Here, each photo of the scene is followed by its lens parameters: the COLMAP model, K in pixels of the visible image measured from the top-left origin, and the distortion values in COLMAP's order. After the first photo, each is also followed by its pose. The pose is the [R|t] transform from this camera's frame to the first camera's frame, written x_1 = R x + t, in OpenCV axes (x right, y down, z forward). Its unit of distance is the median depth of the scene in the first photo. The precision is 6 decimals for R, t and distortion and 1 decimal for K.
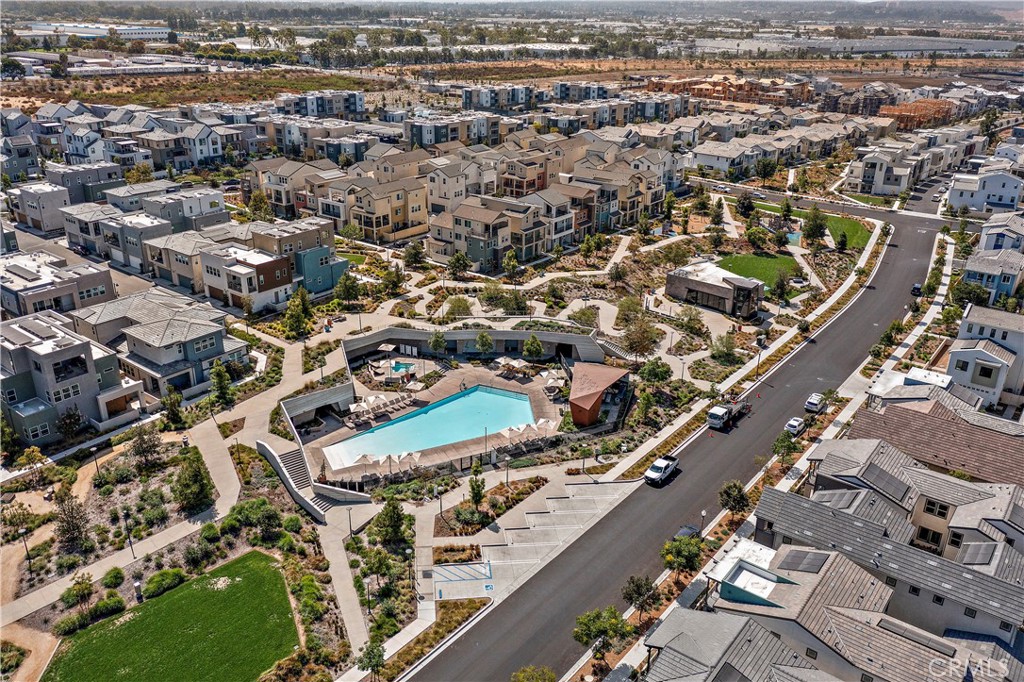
lens RADIAL K [[800.6, 0, 512.0], [0, 800.6, 341.0], [0, 0, 1]] dist [0.004847, 0.002055]
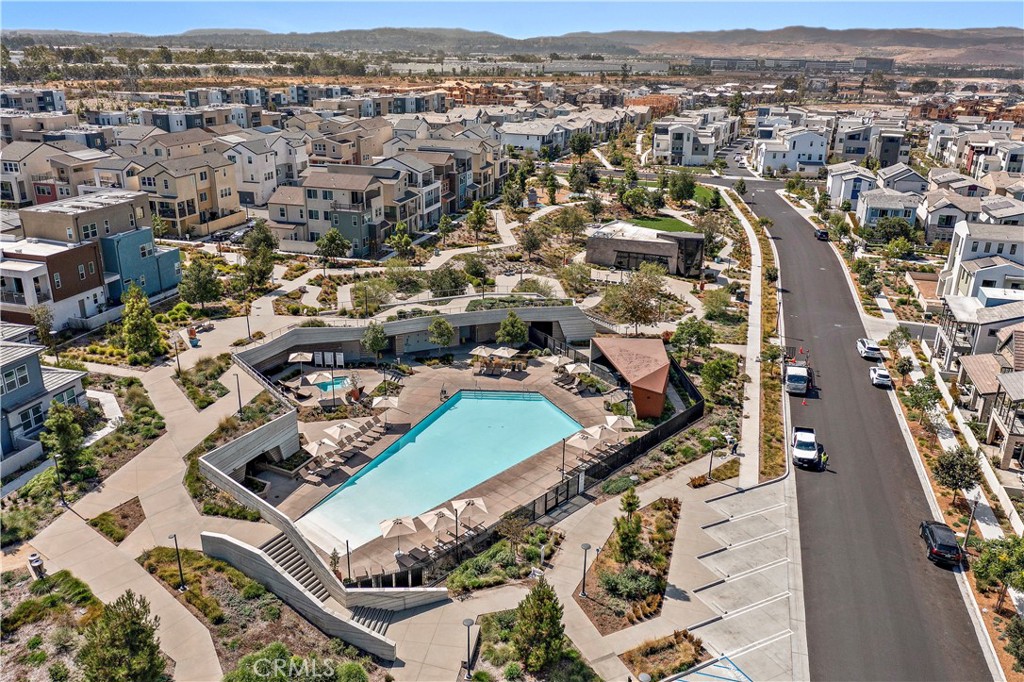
lens RADIAL K [[800.6, 0, 512.0], [0, 800.6, 341.0], [0, 0, 1]] dist [0.004847, 0.002055]
pose [[0.930412, -0.125424, 0.344387, -0.197910], [0.138443, 0.990280, -0.013370, 0.024633], [-0.339363, 0.060117, 0.938733, 0.296730]]
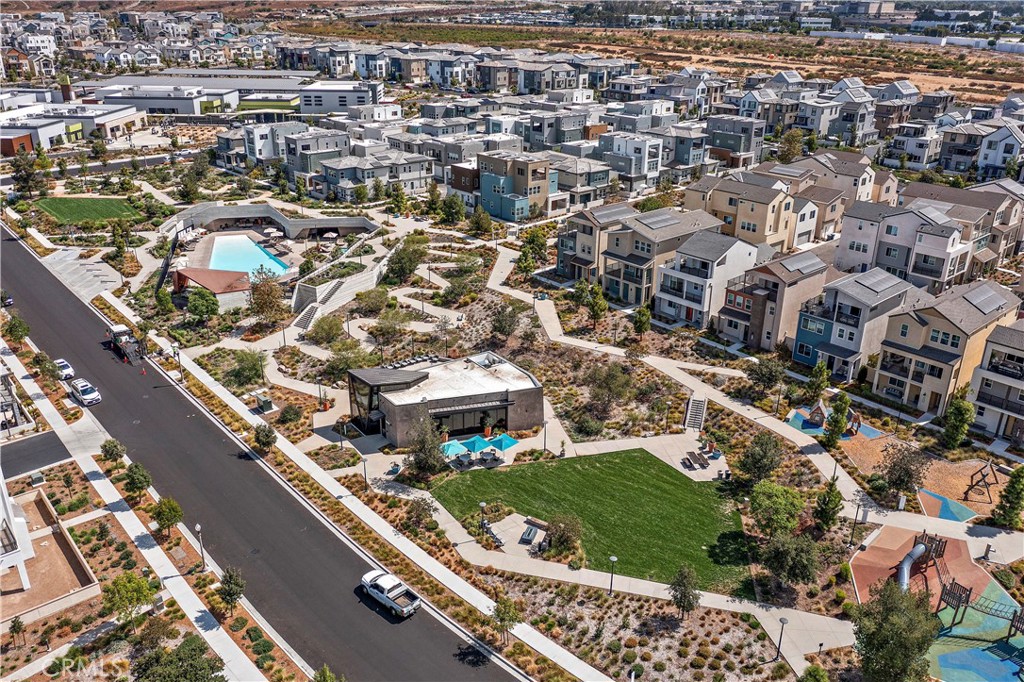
lens RADIAL K [[800.6, 0, 512.0], [0, 800.6, 341.0], [0, 0, 1]] dist [0.004847, 0.002055]
pose [[-0.180543, 0.378268, -0.907919, 0.865690], [-0.392541, 0.818676, 0.419144, -0.412286], [0.901840, 0.432069, 0.000680, 1.146177]]
